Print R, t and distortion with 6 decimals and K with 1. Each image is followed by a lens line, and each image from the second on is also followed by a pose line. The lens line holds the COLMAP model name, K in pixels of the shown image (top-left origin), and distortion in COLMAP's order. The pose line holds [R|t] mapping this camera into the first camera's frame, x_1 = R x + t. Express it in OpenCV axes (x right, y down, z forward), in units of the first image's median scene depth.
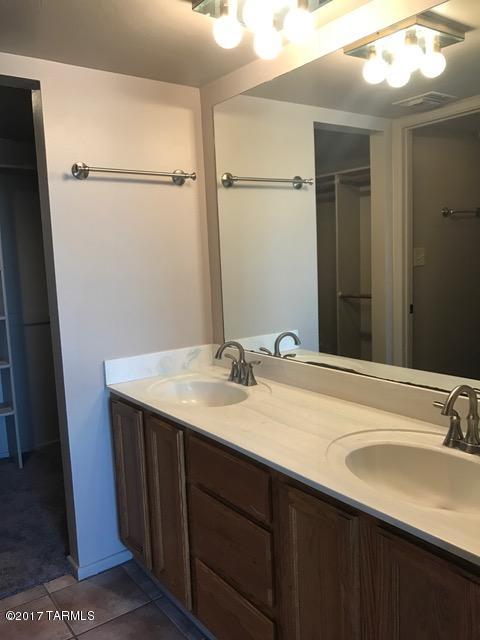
lens RADIAL K [[524.6, 0, 239.4], [0, 524.6, 320.2], [0, 0, 1]] dist [0.034149, -0.047574]
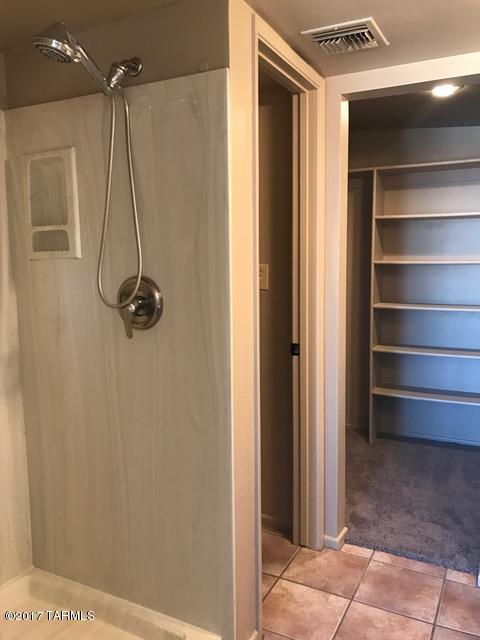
lens RADIAL K [[524.6, 0, 240.0], [0, 524.6, 319.7], [0, 0, 1]] dist [0.034149, -0.047574]
pose [[0.448645, 0.142337, -0.882302, 0.276387], [-0.122895, 0.987683, 0.096846, -0.028070], [0.885220, 0.064981, 0.460612, 0.133163]]
